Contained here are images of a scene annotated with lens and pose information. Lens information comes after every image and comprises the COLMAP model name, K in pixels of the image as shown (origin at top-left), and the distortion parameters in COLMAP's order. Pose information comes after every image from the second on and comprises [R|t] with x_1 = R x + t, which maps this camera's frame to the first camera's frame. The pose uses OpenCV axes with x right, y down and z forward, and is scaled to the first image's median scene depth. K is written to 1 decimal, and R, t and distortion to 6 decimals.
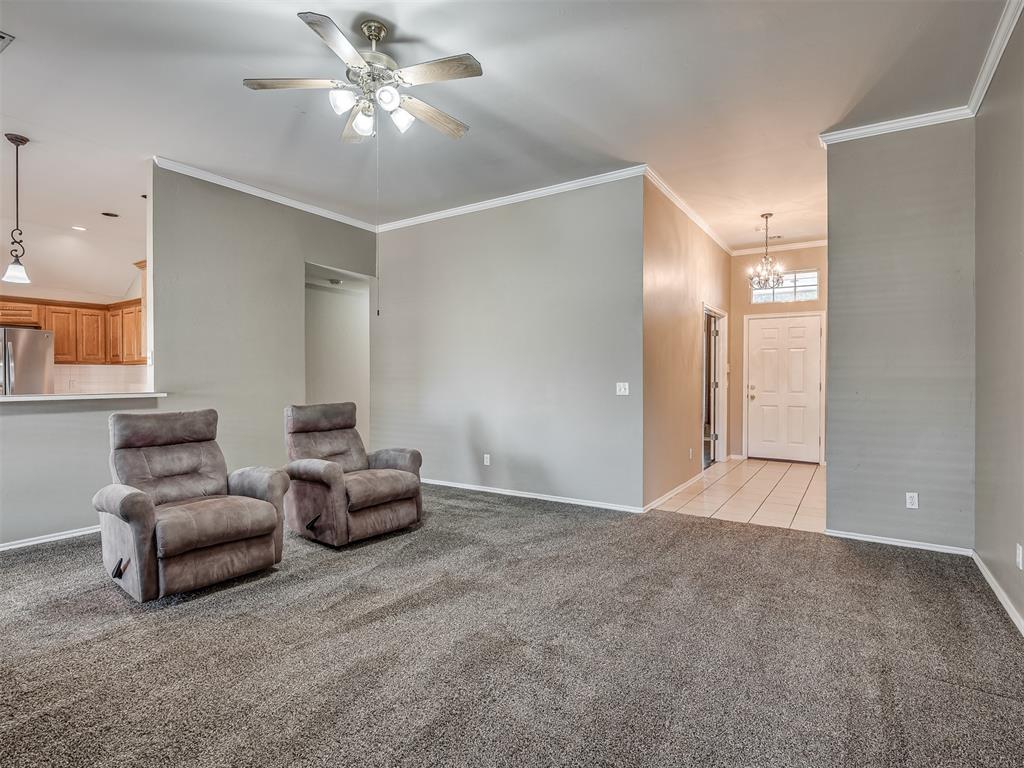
lens RADIAL K [[524.7, 0, 512.0], [0, 524.7, 384.0], [0, 0, 1]] dist [0.000100, -0.000006]
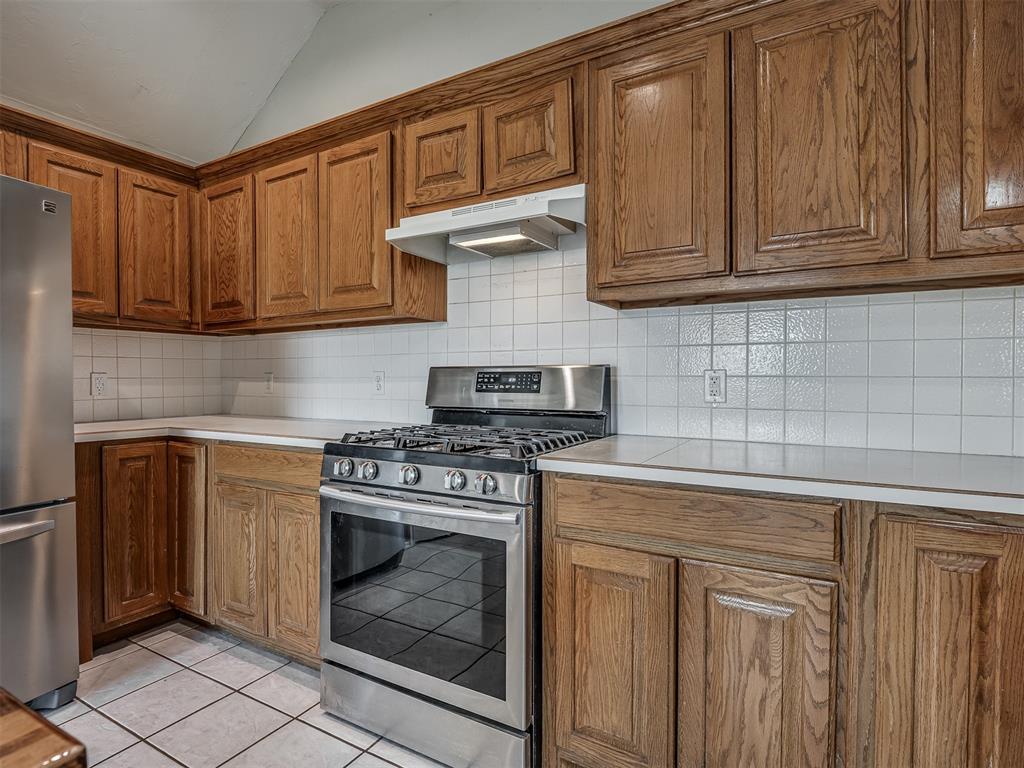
lens RADIAL K [[515.3, 0, 531.6], [0, 515.3, 383.8], [0, 0, 1]] dist [-0.000189, -0.000198]
pose [[0.996233, -0.006149, 0.086497, -0.715782], [0.006444, 0.999974, -0.003132, 0.004796], [-0.086476, 0.003677, 0.996247, 0.777676]]
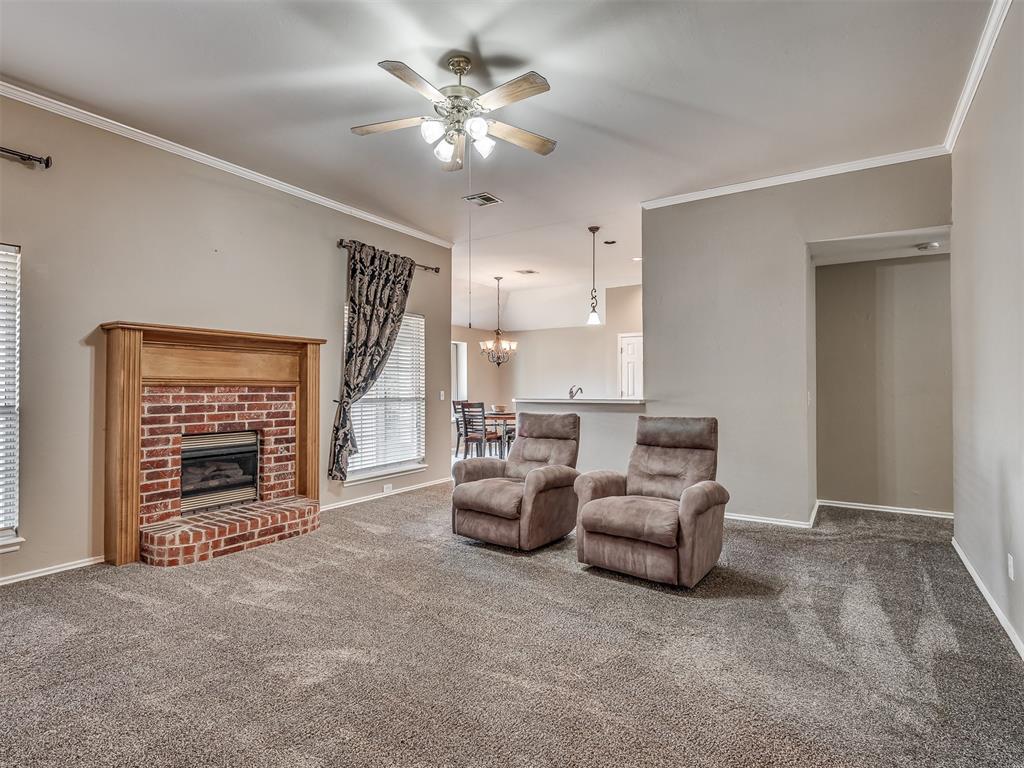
lens RADIAL K [[524.7, 0, 512.0], [0, 524.7, 384.0], [0, 0, 1]] dist [0.000100, -0.000006]
pose [[0.007727, -0.007923, -0.999939, 0.365434], [-0.014515, 0.999862, -0.008035, -0.004983], [0.999865, 0.014576, 0.007611, 0.501098]]
